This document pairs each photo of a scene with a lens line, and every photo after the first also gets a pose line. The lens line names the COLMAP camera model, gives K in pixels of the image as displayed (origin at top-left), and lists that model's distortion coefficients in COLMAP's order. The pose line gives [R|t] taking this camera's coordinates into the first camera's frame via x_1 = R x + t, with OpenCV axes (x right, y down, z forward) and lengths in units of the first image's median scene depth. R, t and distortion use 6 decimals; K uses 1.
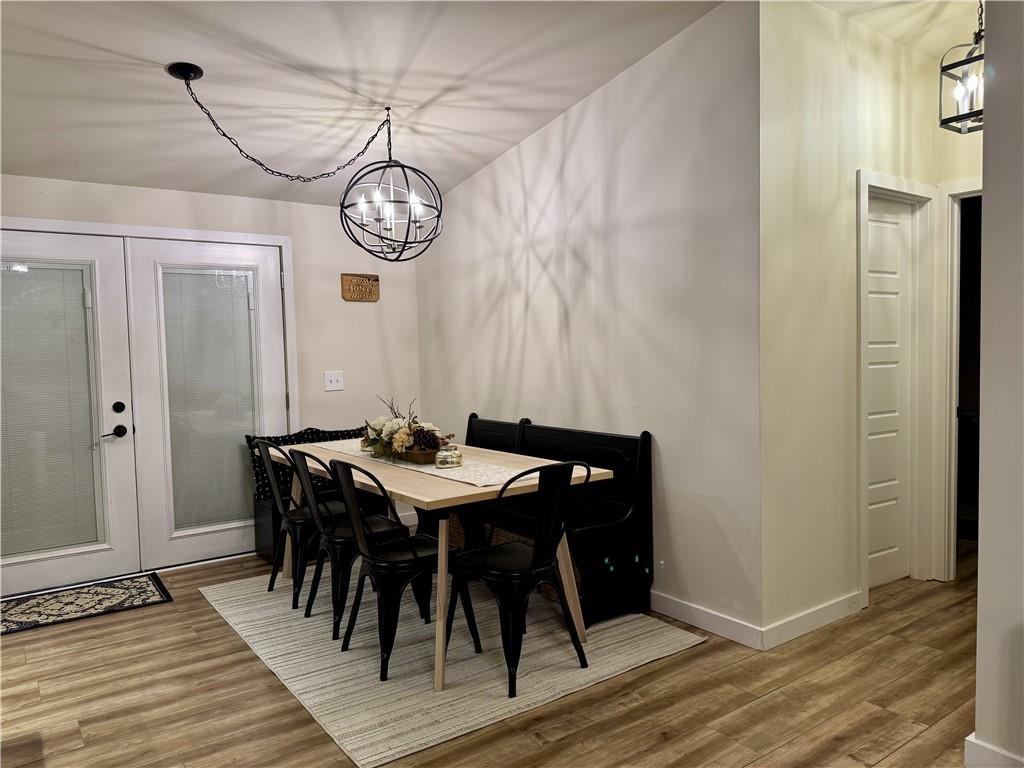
lens RADIAL K [[716.3, 0, 519.6], [0, 716.3, 389.8], [0, 0, 1]] dist [0.026770, -0.031813]
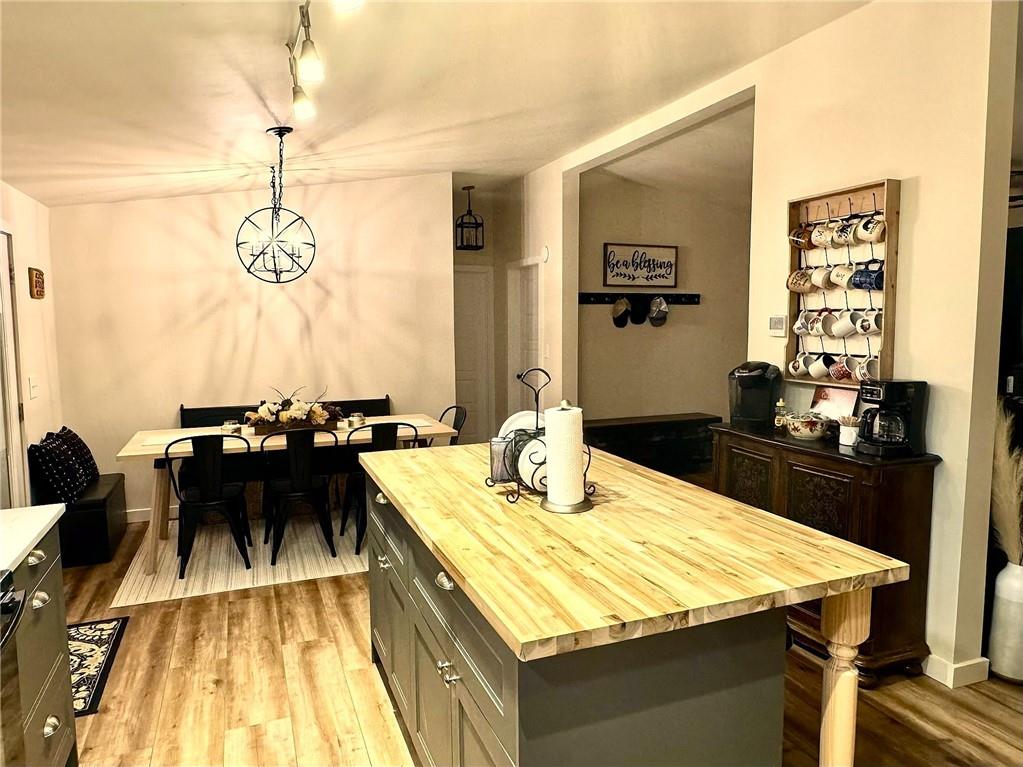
lens RADIAL K [[664.0, 0, 505.5], [0, 664.0, 386.6], [0, 0, 1]] dist [0.011860, 0.003232]
pose [[0.258759, -0.076694, 0.962892, -1.310967], [0.051507, 0.996520, 0.065531, -0.051589], [-0.964568, 0.032639, 0.261809, 0.299332]]
